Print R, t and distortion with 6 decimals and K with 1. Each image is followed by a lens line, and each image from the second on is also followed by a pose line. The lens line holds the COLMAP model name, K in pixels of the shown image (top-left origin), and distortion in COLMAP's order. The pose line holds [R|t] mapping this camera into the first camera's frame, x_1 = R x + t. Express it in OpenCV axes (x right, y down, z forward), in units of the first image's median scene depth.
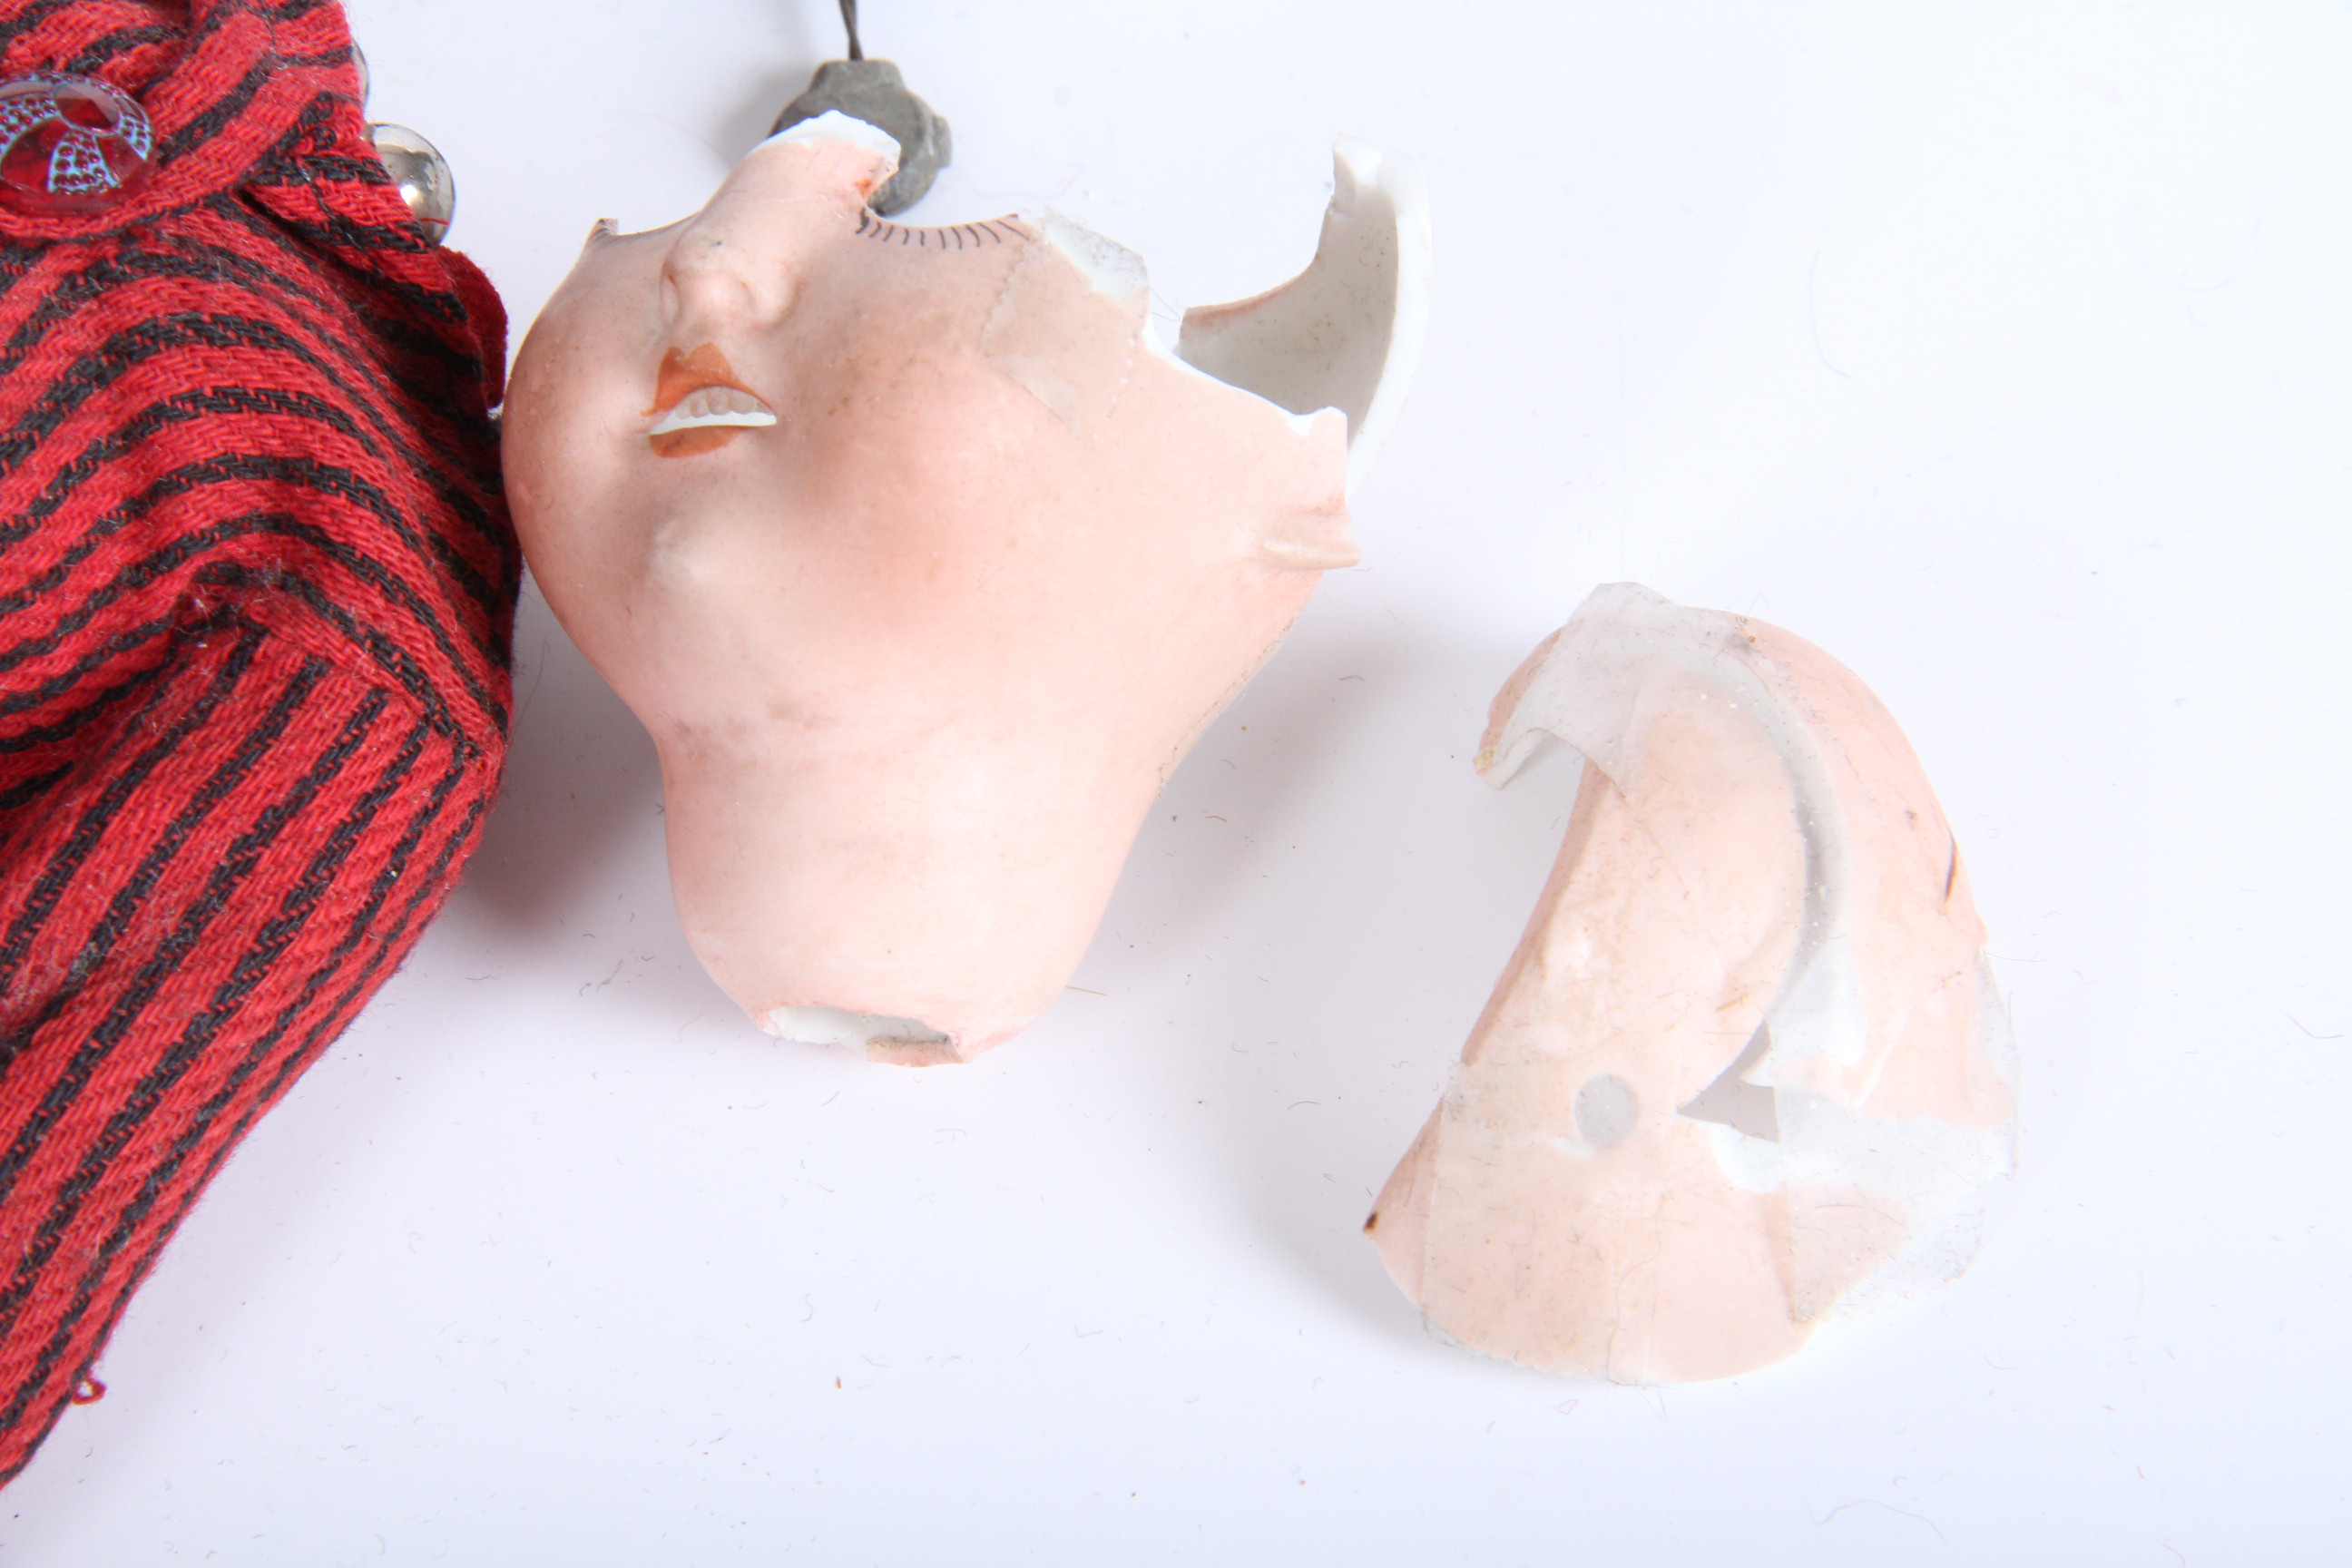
lens RADIAL K [[9565.7, 0, 1178.9], [0, 9565.7, 783.1], [0, 0, 1]] dist [0.225239, 0.000000]
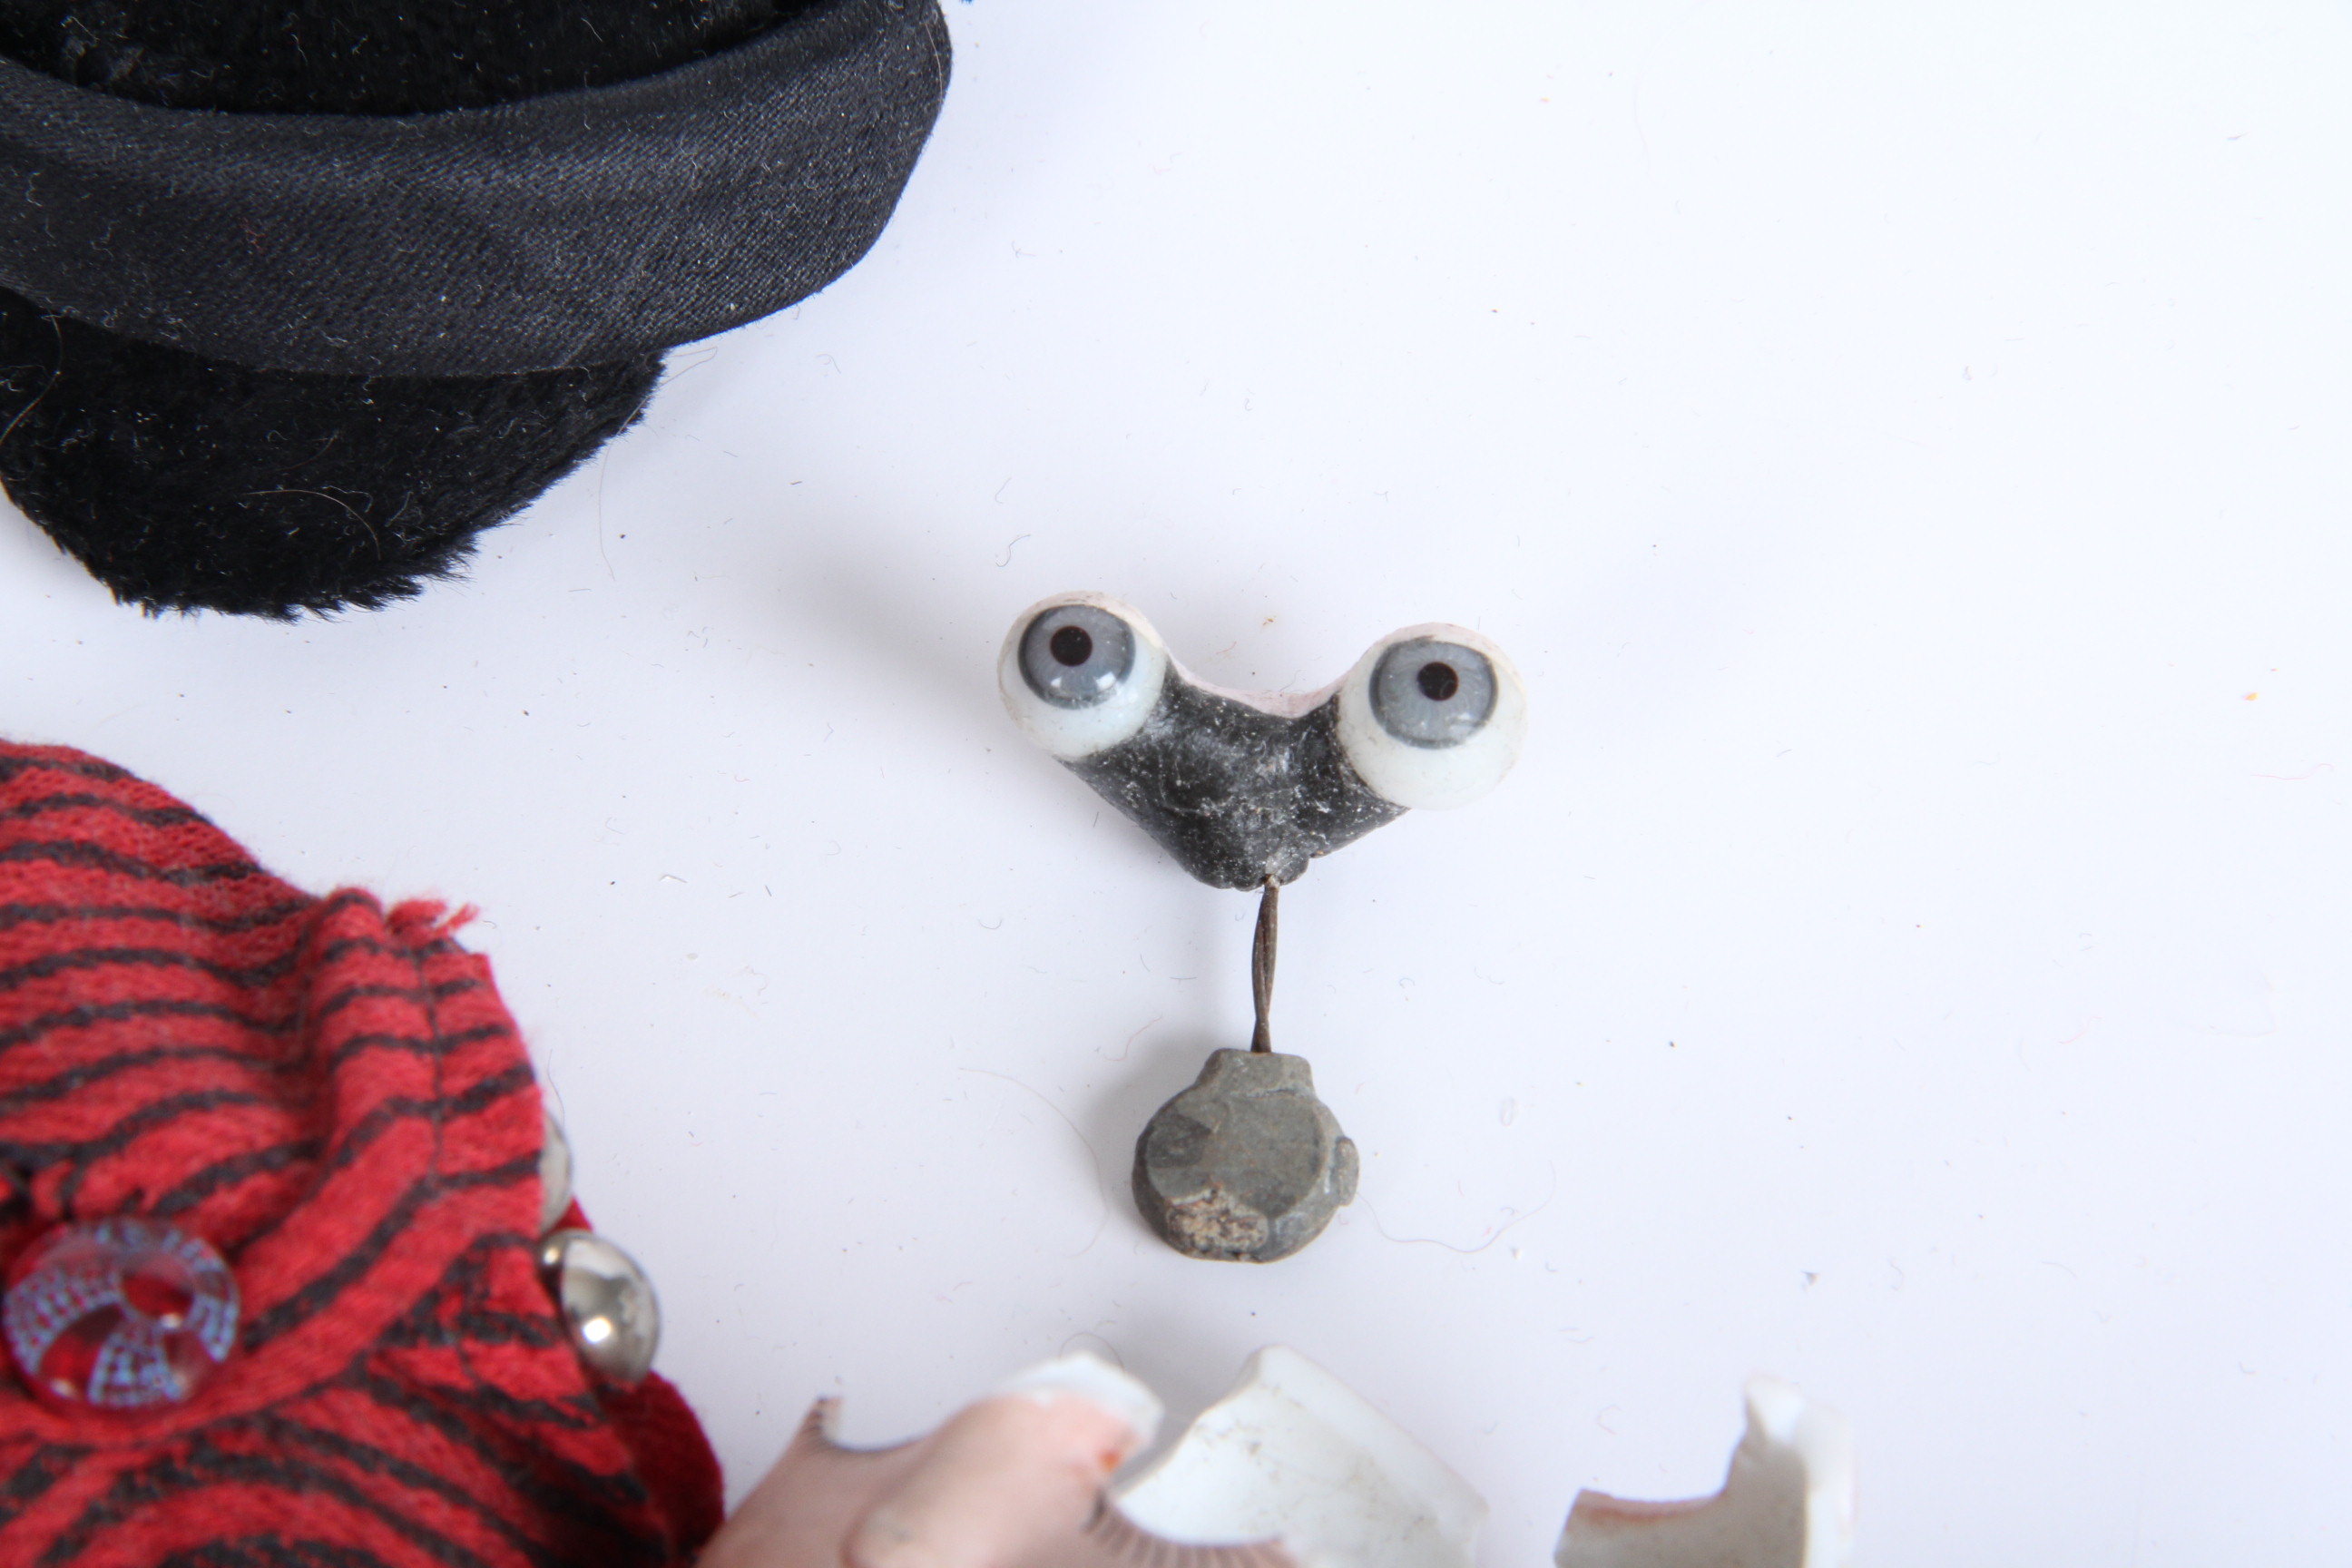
lens RADIAL K [[9565.7, 0, 1177.0], [0, 9565.7, 786.1], [0, 0, 1]] dist [0.225239, 0.000000]
pose [[0.984014, 0.108305, -0.141374, 0.080256], [-0.092140, 0.988933, 0.116283, -0.212318], [0.152403, -0.101398, 0.983103, 0.219092]]
